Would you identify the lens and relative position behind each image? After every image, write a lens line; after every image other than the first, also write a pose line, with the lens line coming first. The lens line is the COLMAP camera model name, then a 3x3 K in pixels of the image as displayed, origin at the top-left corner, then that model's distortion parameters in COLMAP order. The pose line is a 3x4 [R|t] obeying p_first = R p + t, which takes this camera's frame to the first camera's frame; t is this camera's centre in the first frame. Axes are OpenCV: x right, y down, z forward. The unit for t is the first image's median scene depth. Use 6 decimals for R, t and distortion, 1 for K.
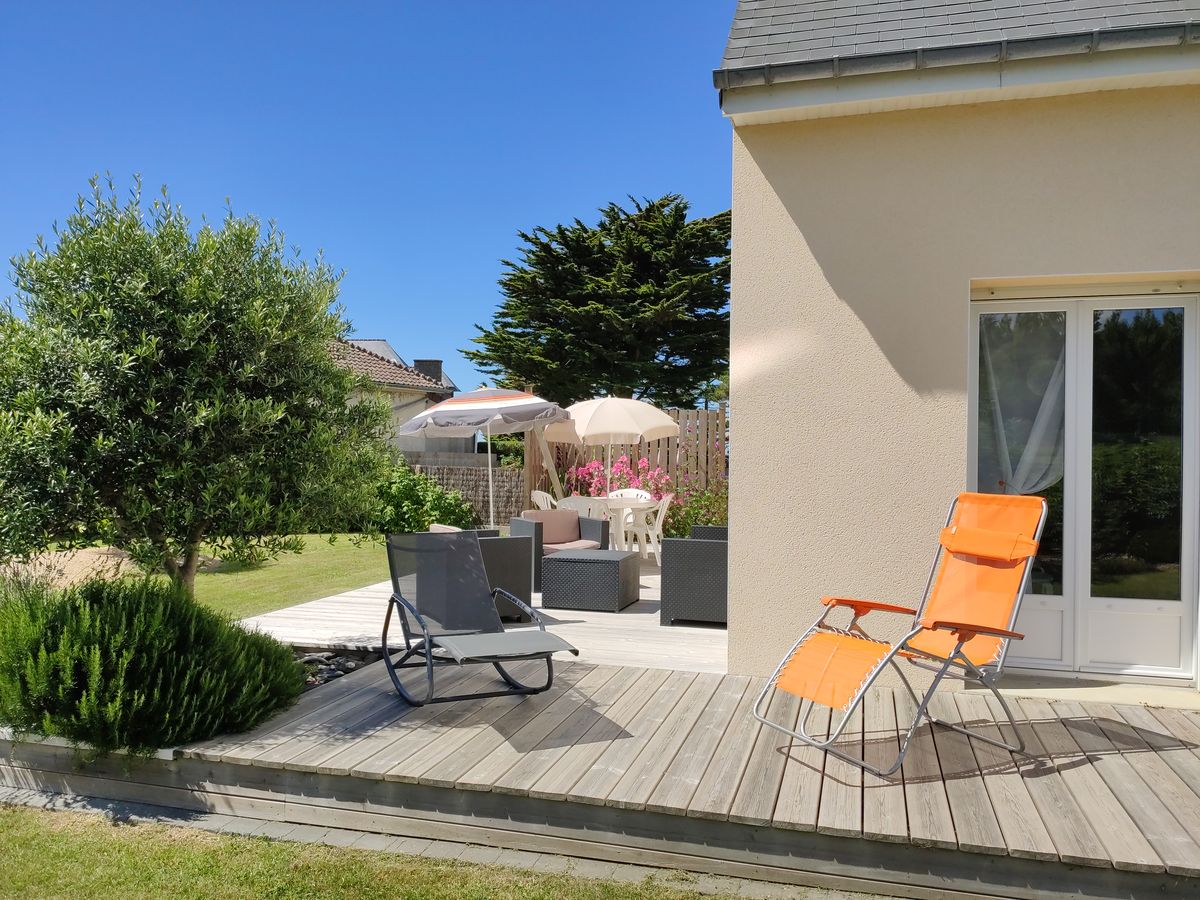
lens RADIAL K [[900.2, 0, 607.8], [0, 900.2, 454.3], [0, 0, 1]] dist [0.043100, -0.061621]
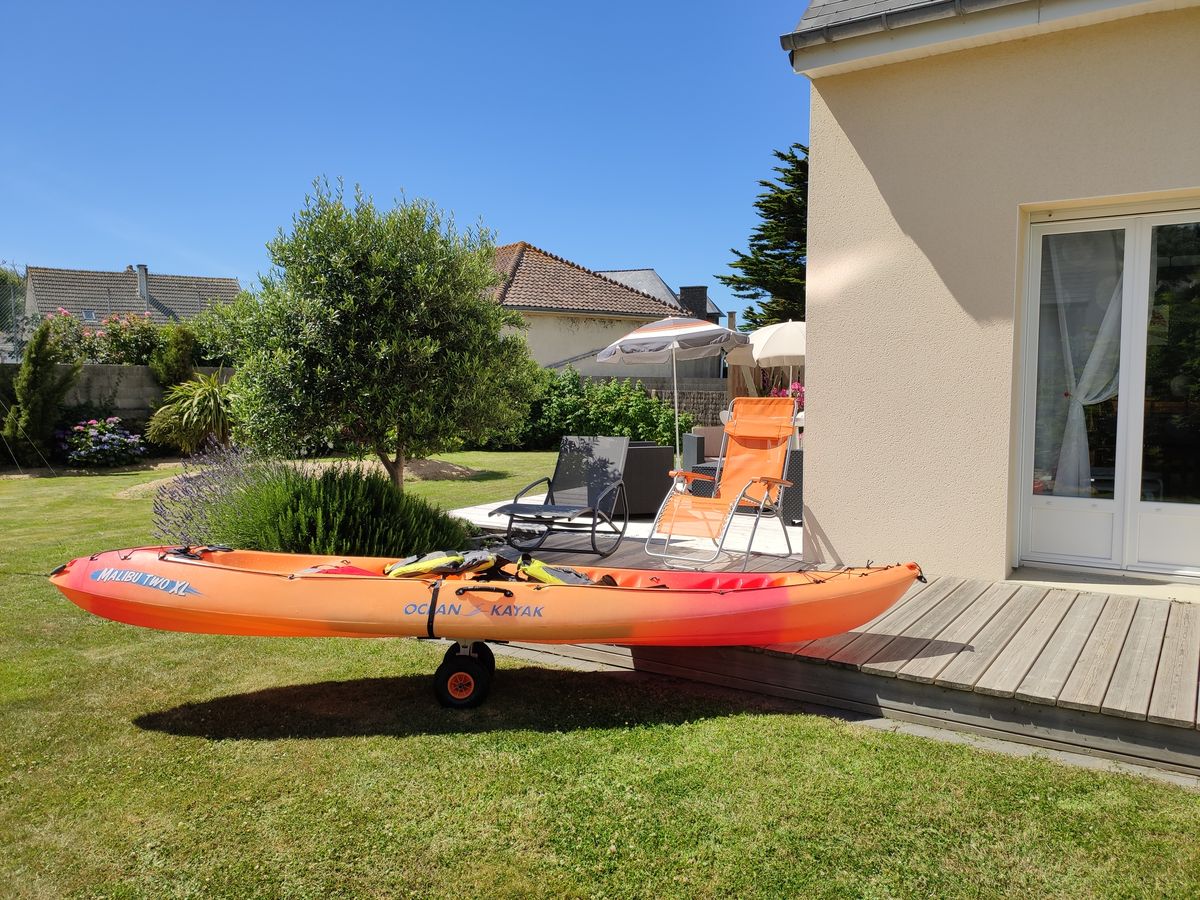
lens RADIAL K [[900.2, 0, 591.2], [0, 900.2, 452.1], [0, 0, 1]] dist [0.043100, -0.061621]
pose [[0.949593, 0.010785, -0.313300, 0.253564], [0.014326, 0.996871, 0.077738, 0.008219], [0.313158, -0.078308, 0.946467, -0.201066]]
